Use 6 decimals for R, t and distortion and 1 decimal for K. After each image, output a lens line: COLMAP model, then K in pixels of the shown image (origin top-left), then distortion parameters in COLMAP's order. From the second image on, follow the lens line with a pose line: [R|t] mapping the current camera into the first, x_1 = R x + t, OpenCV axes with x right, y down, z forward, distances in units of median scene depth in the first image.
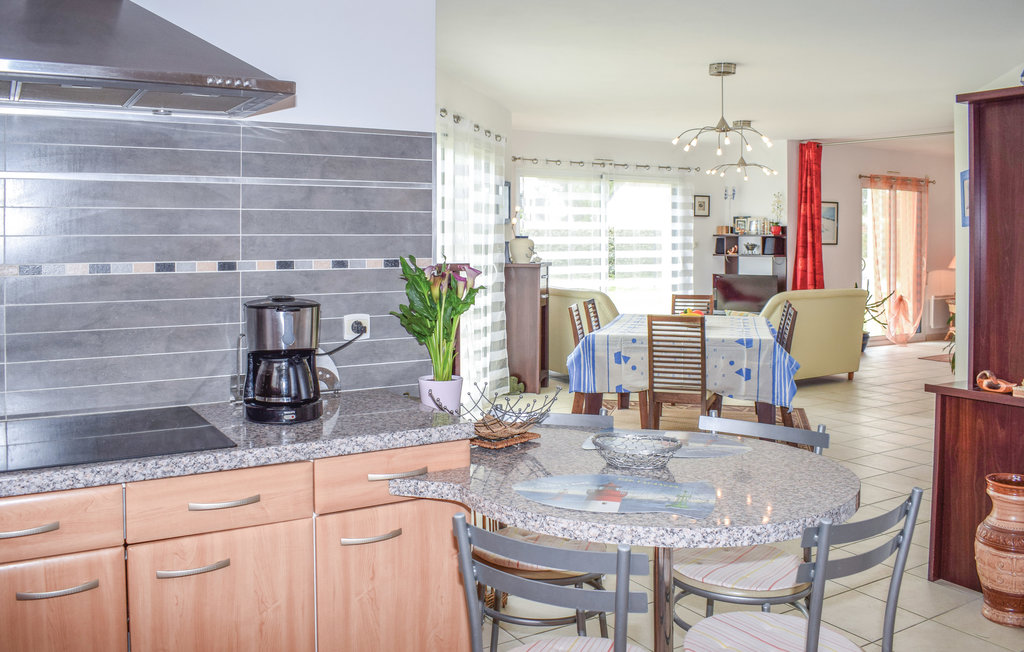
lens RADIAL K [[853.1, 0, 512.0], [0, 853.1, 326.0], [0, 0, 1]] dist [-0.005480, -0.001410]
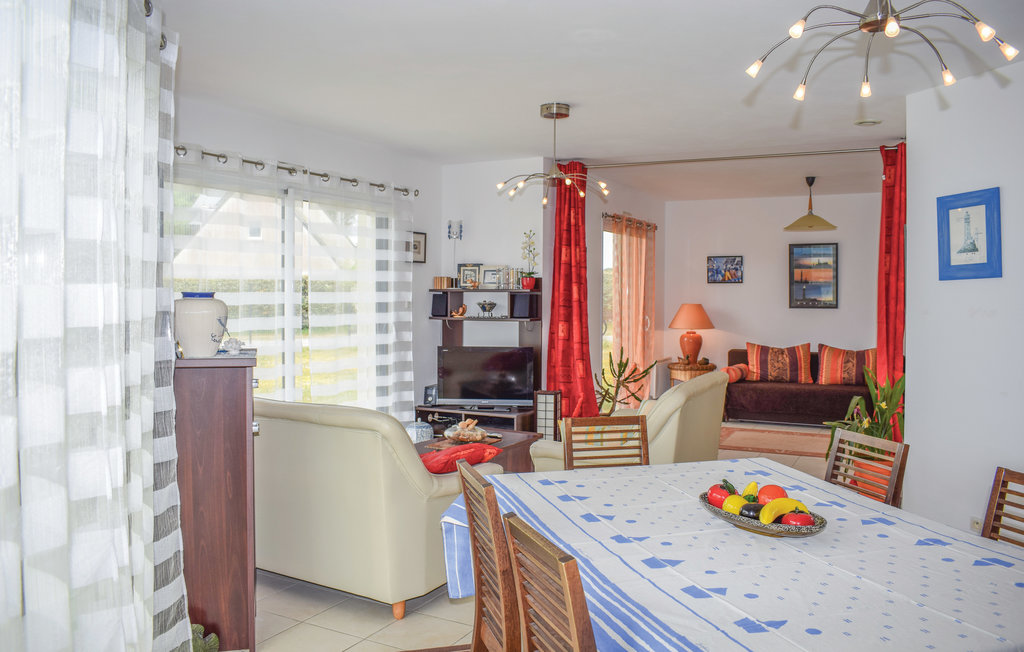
lens RADIAL K [[853.1, 0, 512.0], [0, 853.1, 326.0], [0, 0, 1]] dist [-0.005480, -0.001410]
pose [[0.879263, -0.017053, 0.476031, -0.038311], [0.046378, 0.997676, -0.049923, -0.041524], [-0.474073, 0.065973, 0.878010, 0.379423]]
